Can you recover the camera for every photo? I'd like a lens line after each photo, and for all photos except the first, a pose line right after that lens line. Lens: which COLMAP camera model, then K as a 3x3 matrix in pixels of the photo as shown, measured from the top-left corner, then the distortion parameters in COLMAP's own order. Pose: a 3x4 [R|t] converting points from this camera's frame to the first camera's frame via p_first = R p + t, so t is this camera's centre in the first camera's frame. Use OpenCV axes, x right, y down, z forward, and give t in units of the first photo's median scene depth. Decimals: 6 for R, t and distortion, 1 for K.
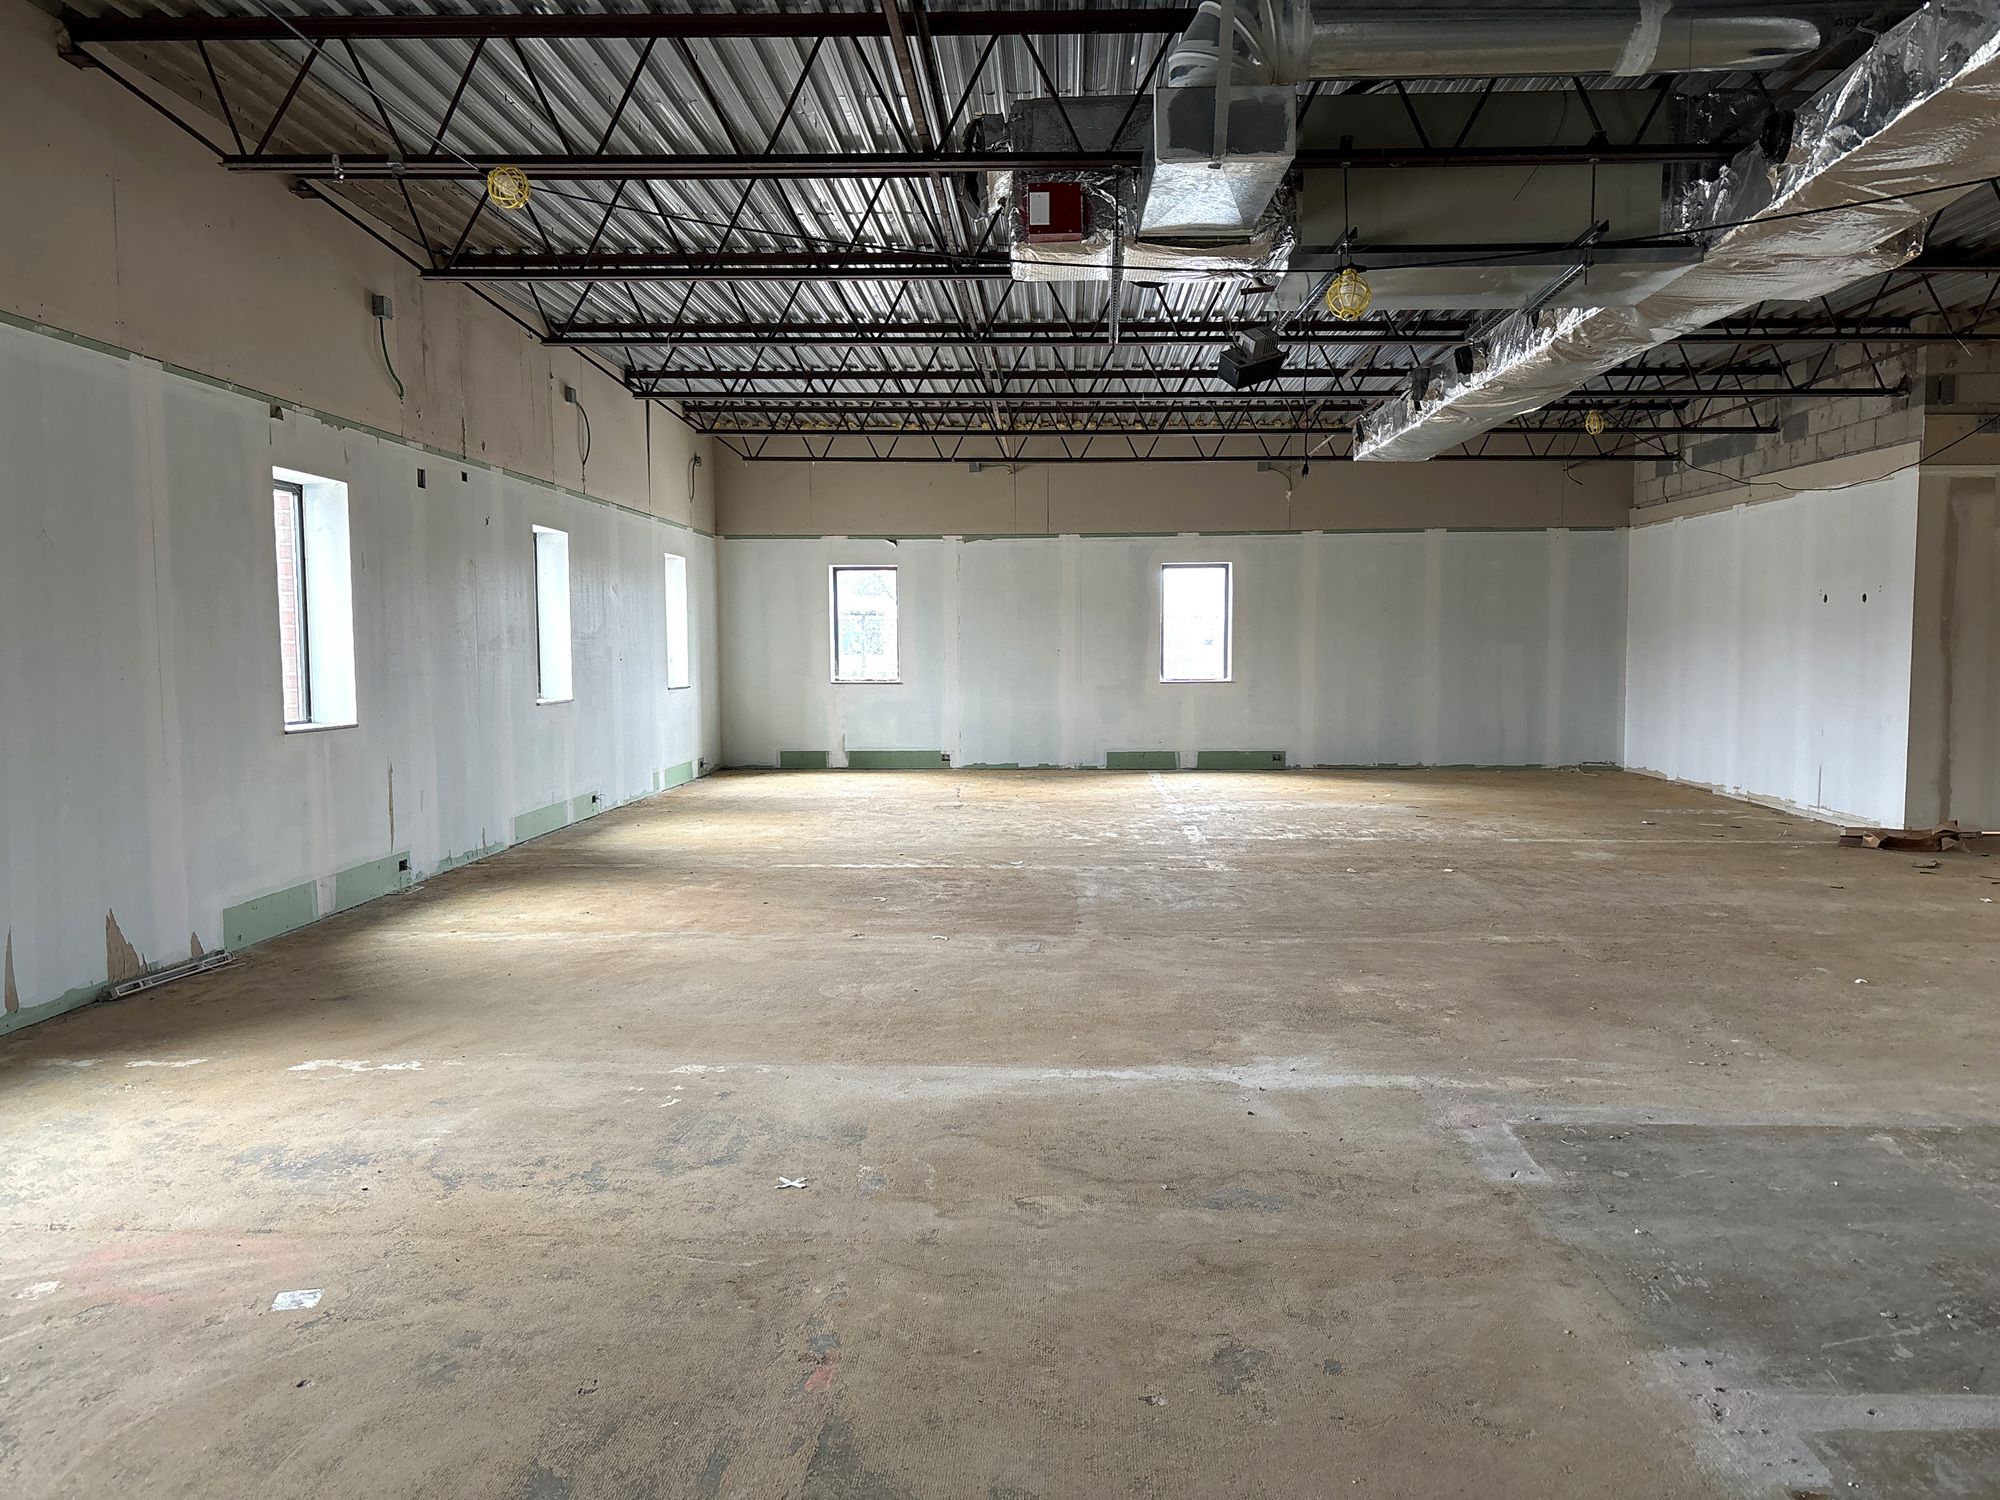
lens RADIAL K [[1516.8, 0, 1005.2], [0, 1516.8, 738.5], [0, 0, 1]] dist [0.068269, -0.069661]
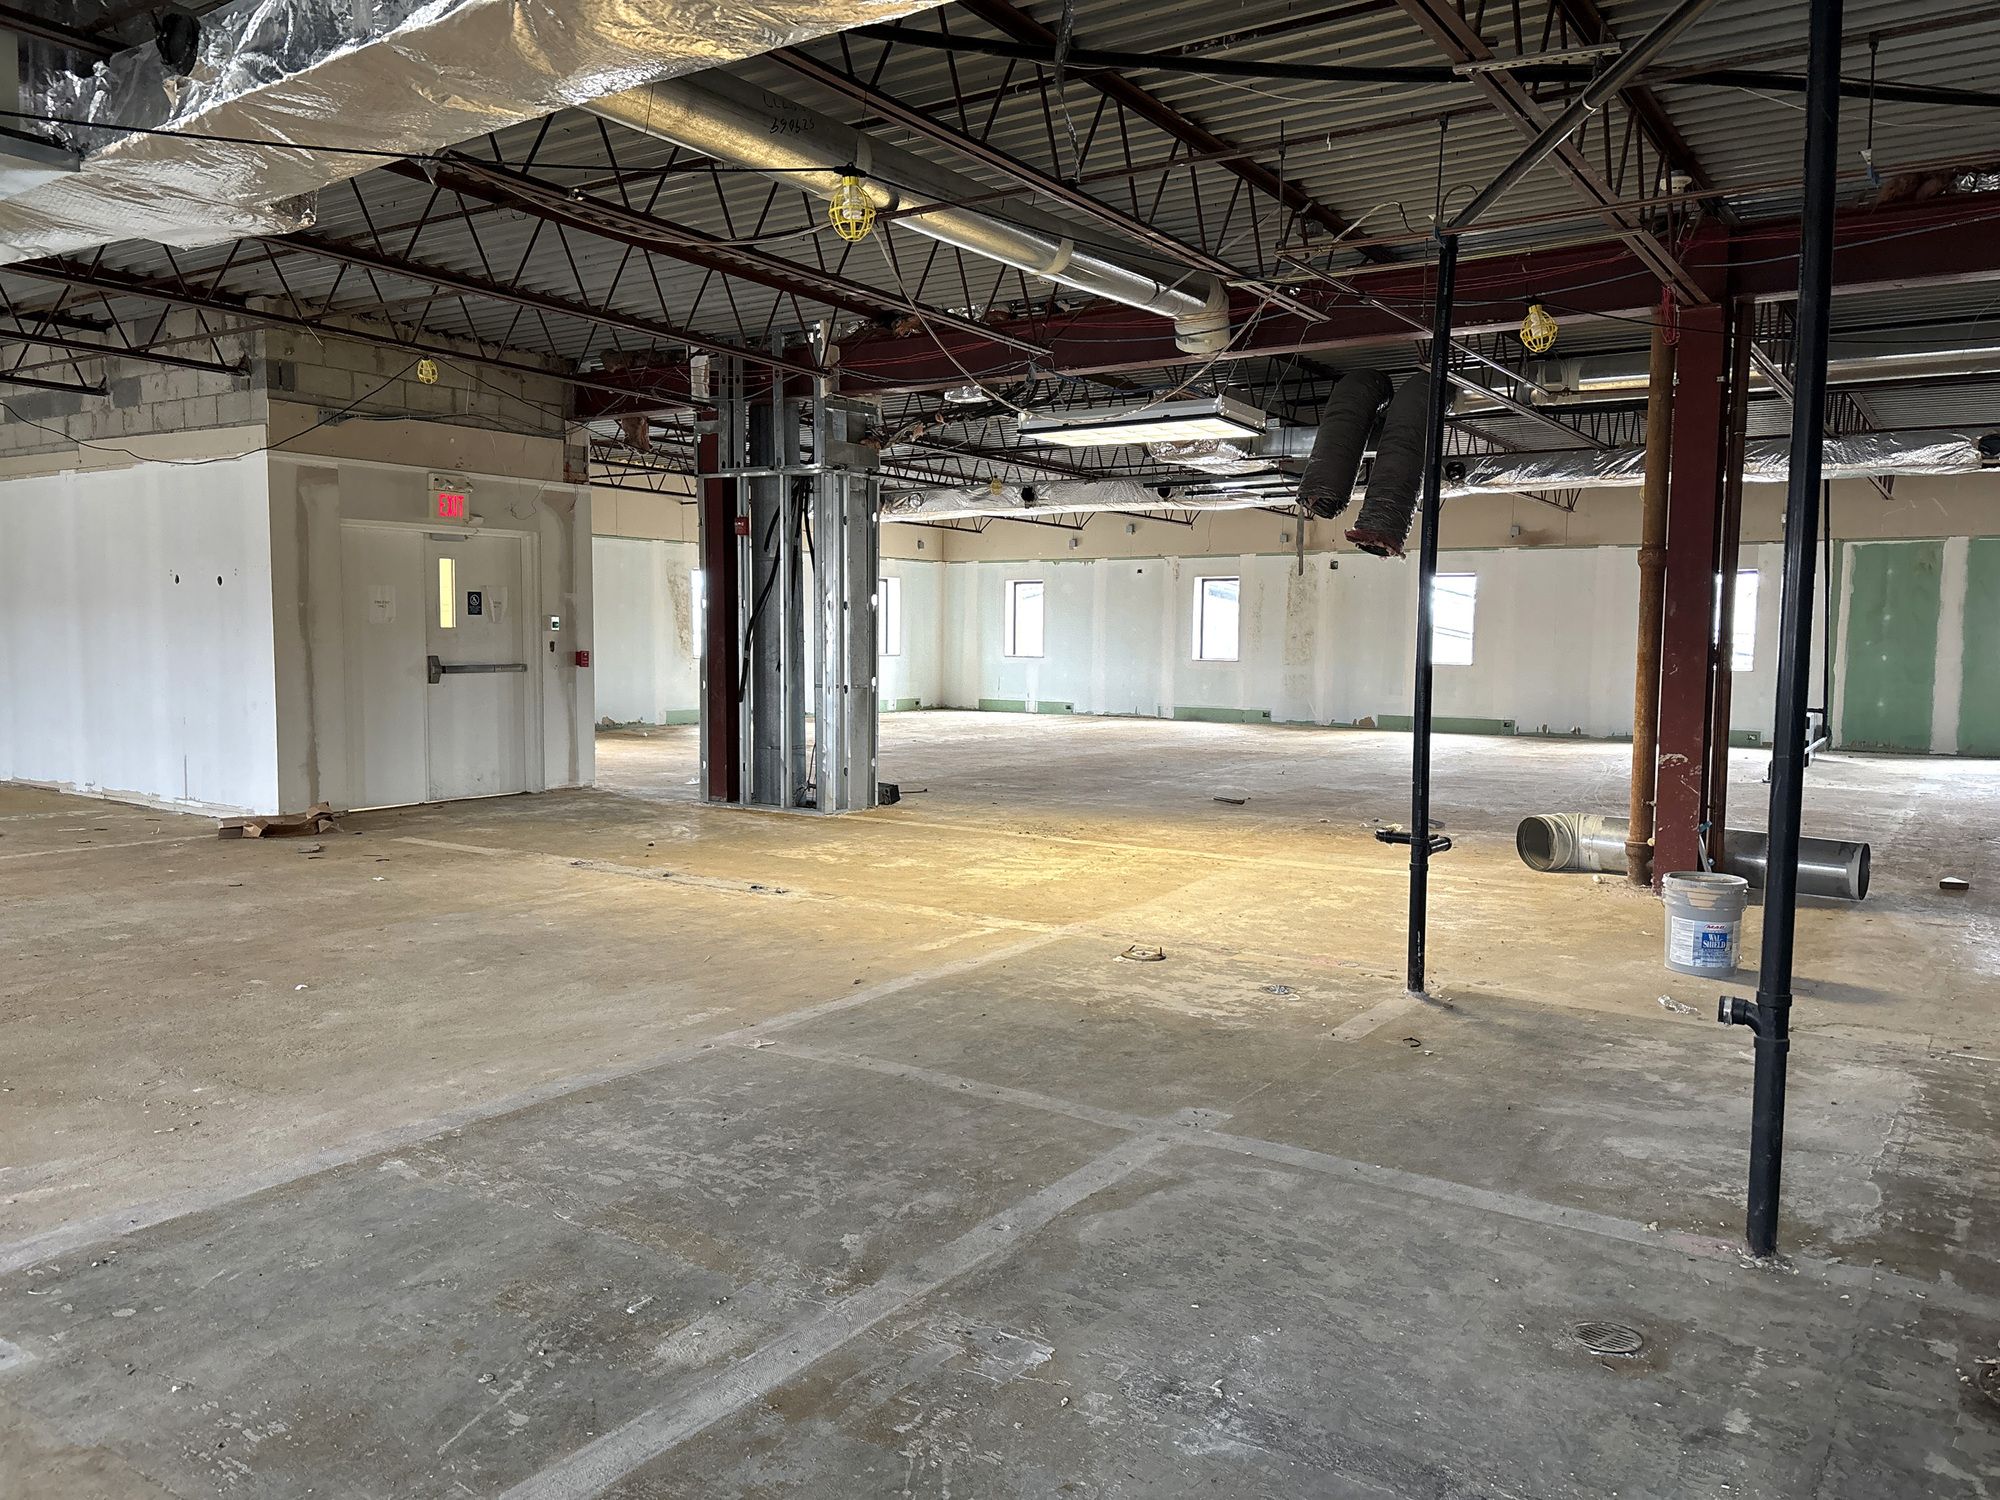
lens RADIAL K [[1516.8, 0, 1010.1], [0, 1516.8, 752.7], [0, 0, 1]] dist [0.068269, -0.069661]
pose [[0.531570, -0.059238, 0.844940, -0.003543], [0.040806, 0.998184, 0.044310, -0.011286], [-0.846031, 0.010925, 0.533022, 0.128398]]
